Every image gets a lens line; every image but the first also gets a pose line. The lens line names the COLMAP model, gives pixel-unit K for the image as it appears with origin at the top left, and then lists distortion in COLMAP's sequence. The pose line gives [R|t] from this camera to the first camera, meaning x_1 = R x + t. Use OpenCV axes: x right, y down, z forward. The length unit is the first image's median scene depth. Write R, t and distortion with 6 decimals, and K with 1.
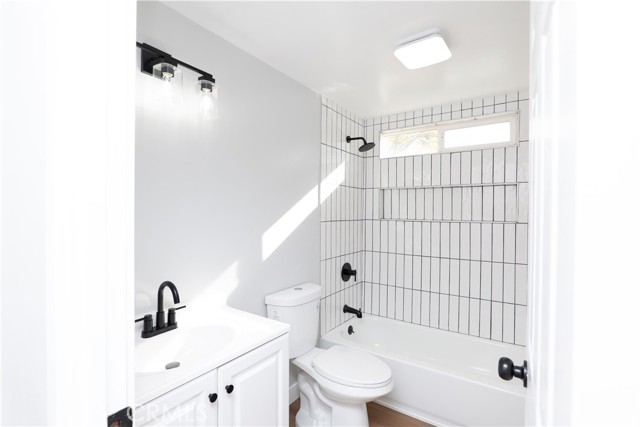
lens RADIAL K [[301.3, 0, 319.4], [0, 301.3, 214.3], [0, 0, 1]] dist [-0.004436, -0.000061]
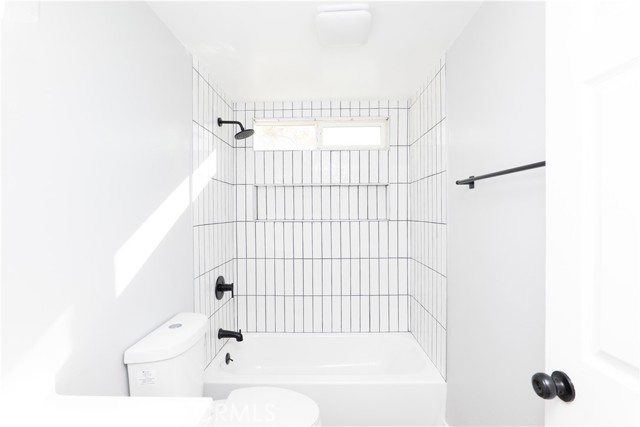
lens RADIAL K [[301.3, 0, 320.6], [0, 301.3, 214.0], [0, 0, 1]] dist [-0.004436, -0.000061]
pose [[0.838272, -0.017118, 0.544983, -0.124538], [0.015402, 0.999852, 0.007714, -0.006104], [-0.545034, 0.001927, 0.838412, 0.190104]]
